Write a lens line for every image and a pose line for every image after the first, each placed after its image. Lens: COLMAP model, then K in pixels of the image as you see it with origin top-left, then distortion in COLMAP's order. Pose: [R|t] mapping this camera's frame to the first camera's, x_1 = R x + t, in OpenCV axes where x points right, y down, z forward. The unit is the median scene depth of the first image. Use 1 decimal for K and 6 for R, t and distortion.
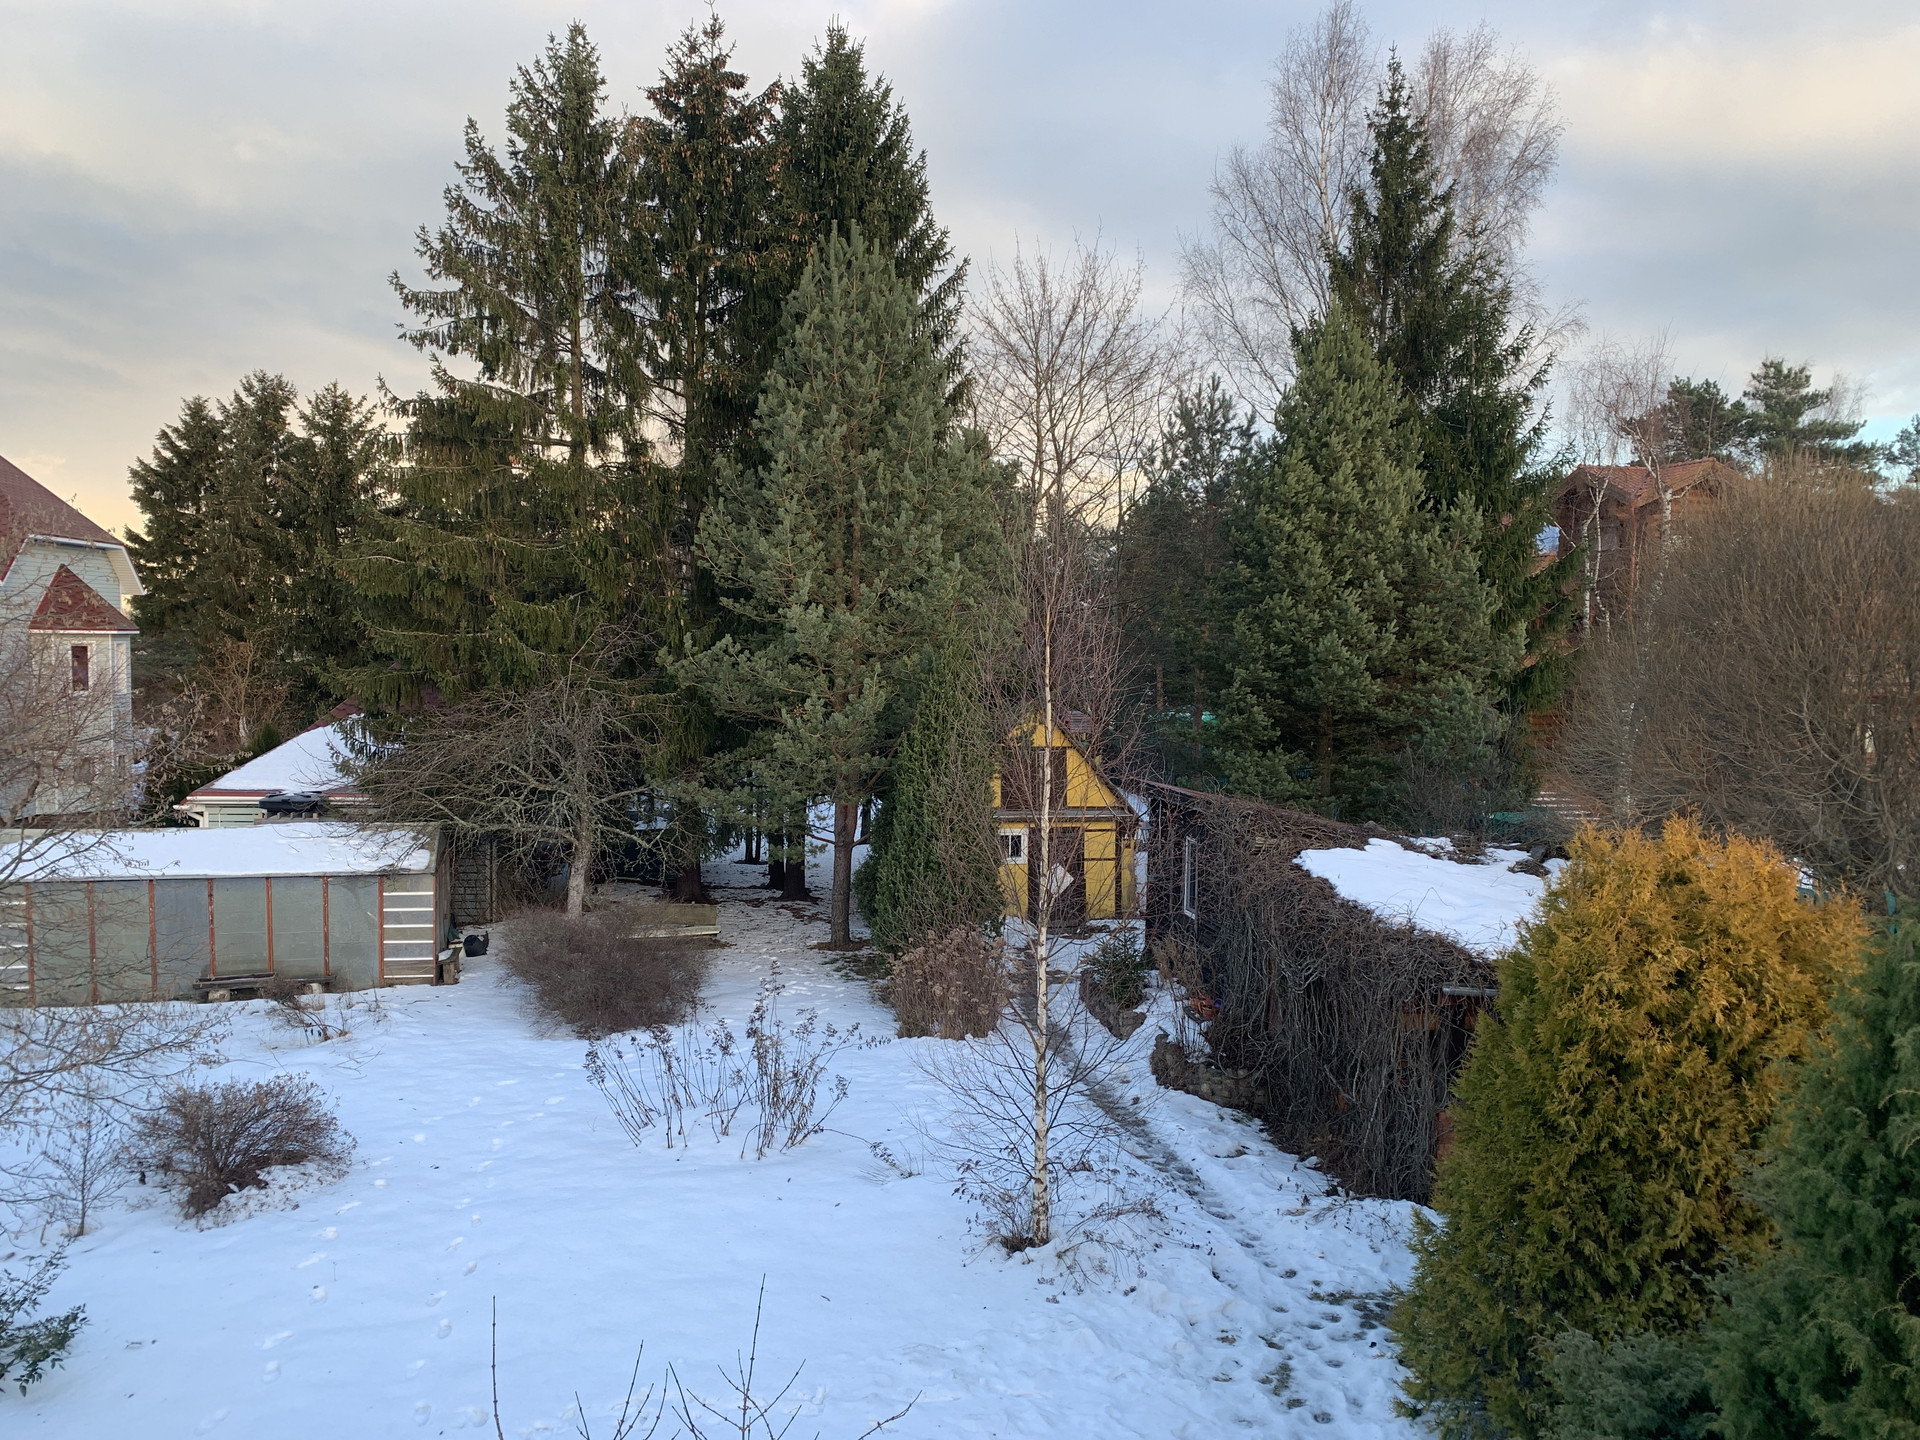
lens RADIAL K [[1477.8, 0, 956.3], [0, 1477.8, 721.7], [0, 0, 1]] dist [-0.002885, -0.023249]
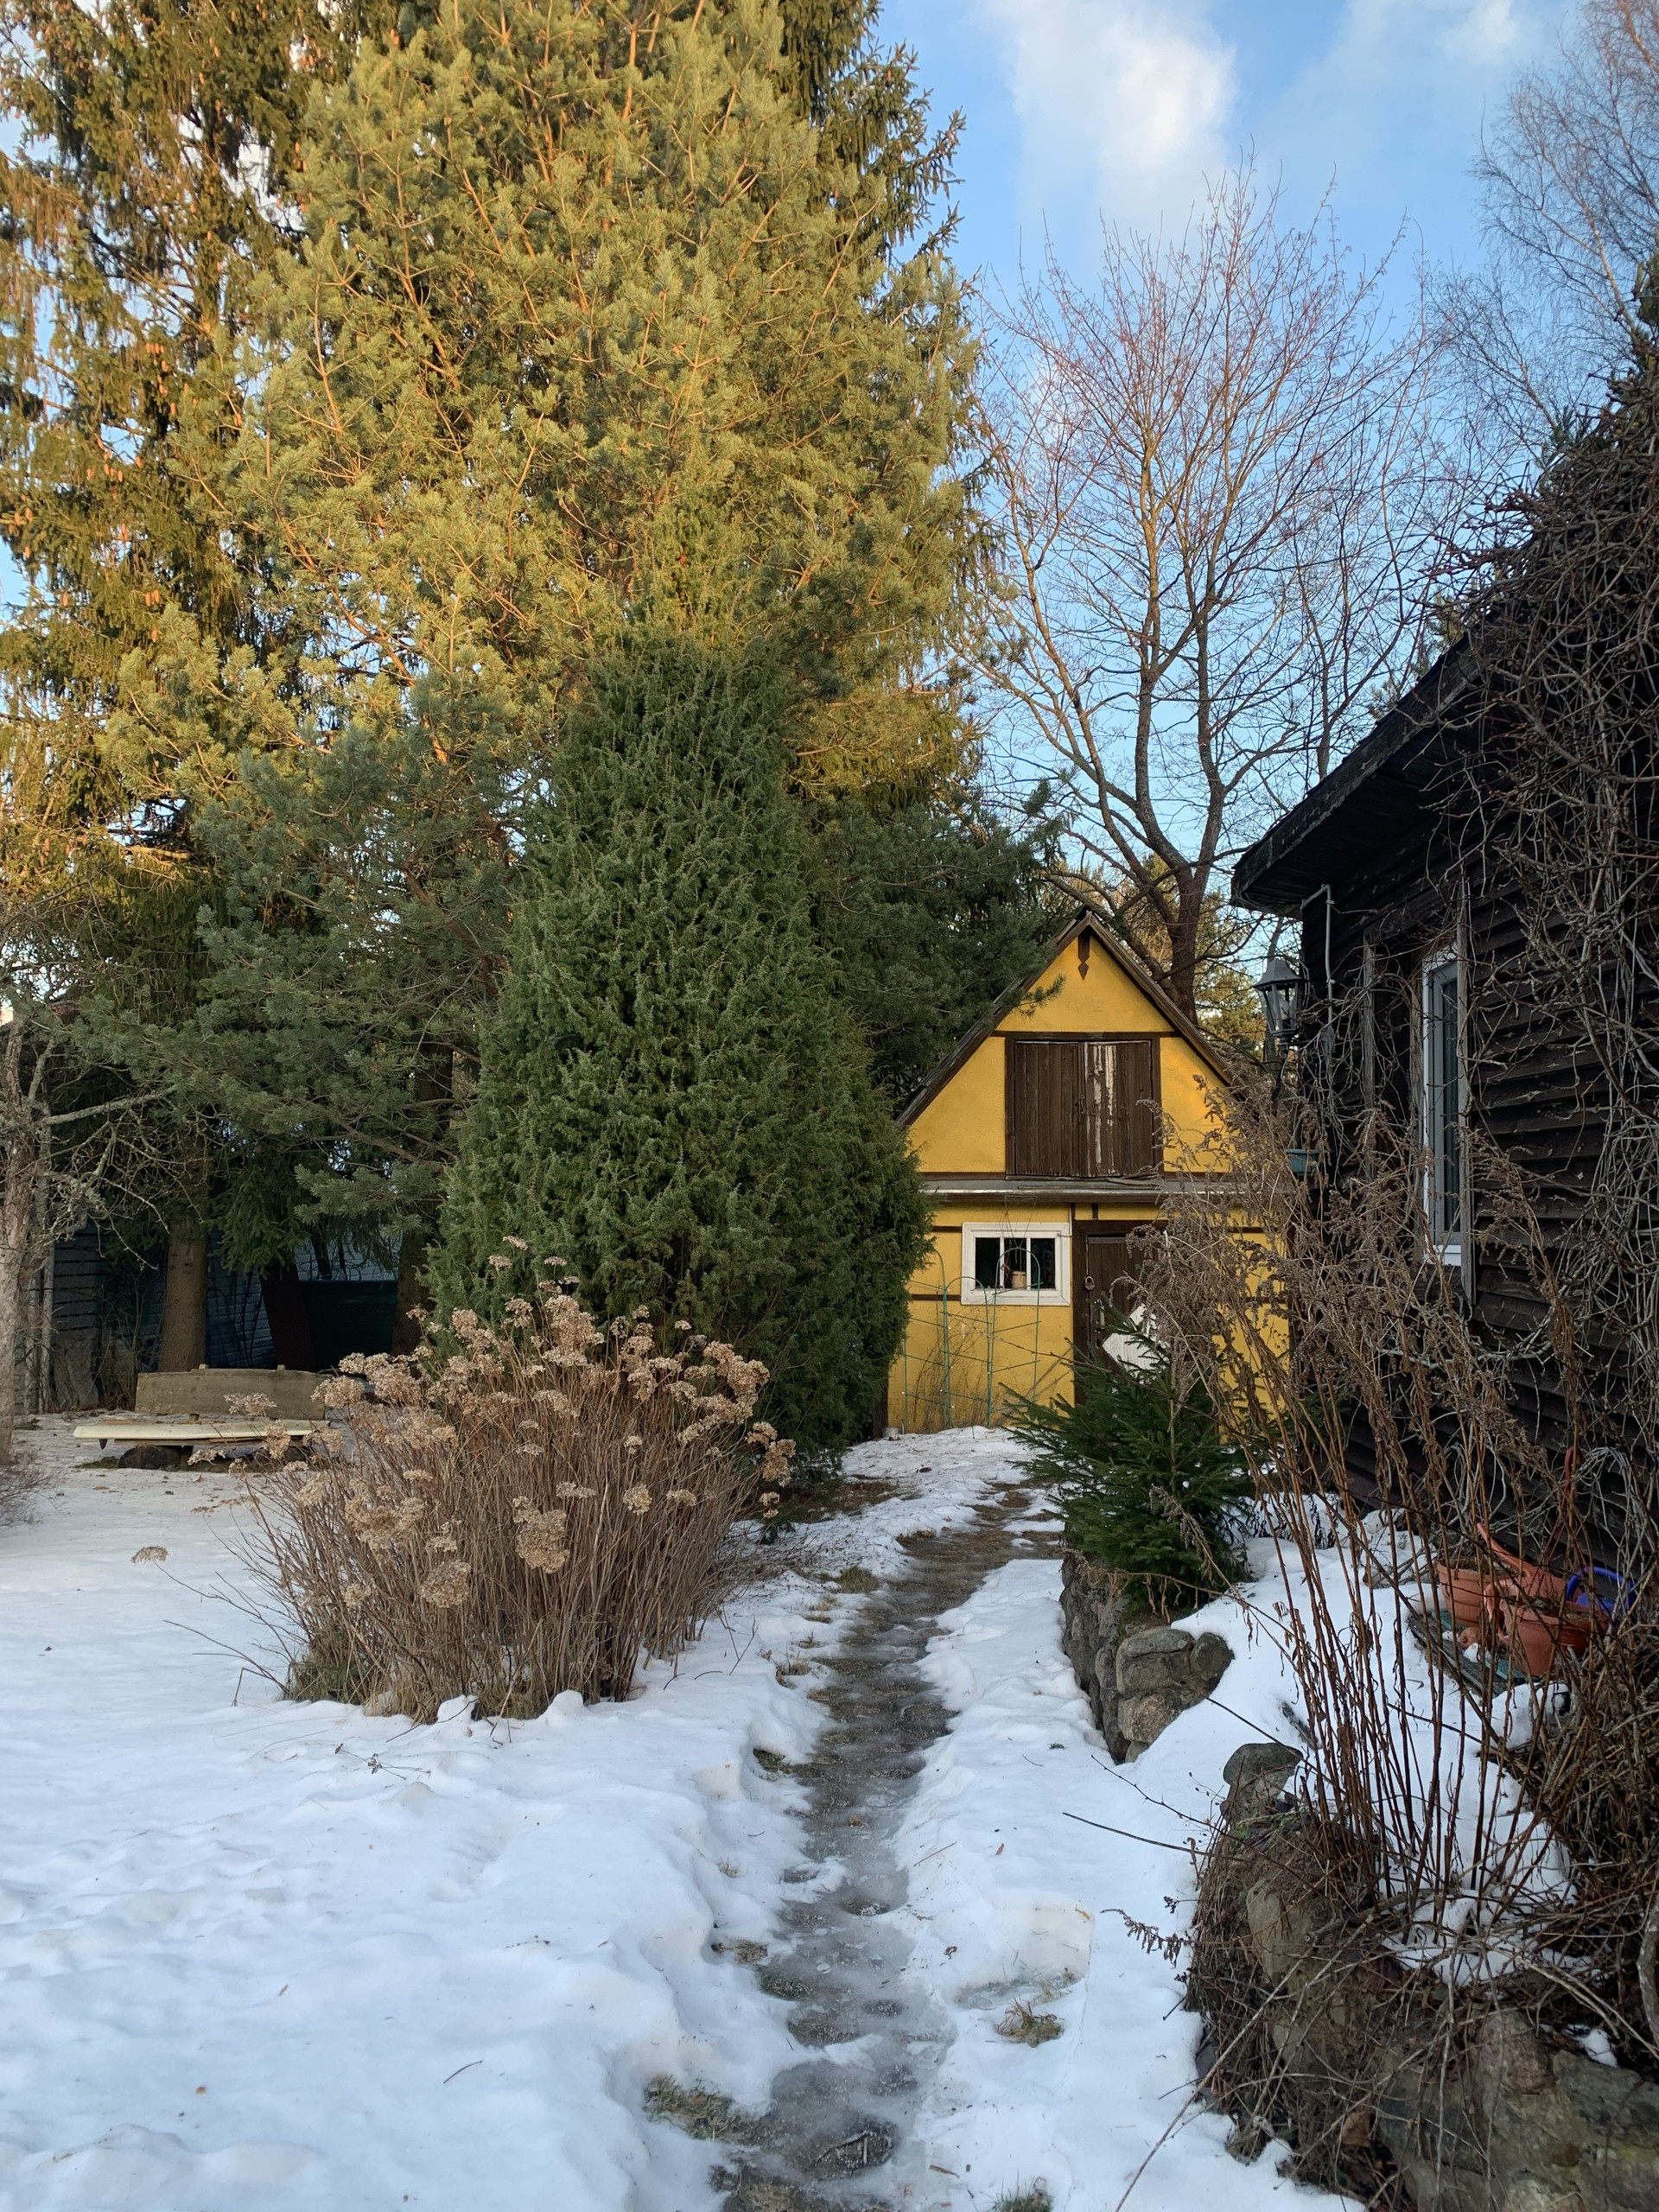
lens RADIAL K [[1702.5, 0, 836.4], [0, 1702.5, 1109.4], [0, 0, 1]] dist [-0.002885, -0.023249]
pose [[0.977794, -0.006237, -0.209476, 0.124223], [-0.021975, 0.990995, -0.132084, 0.154484], [0.208413, 0.133754, 0.968852, 0.735428]]
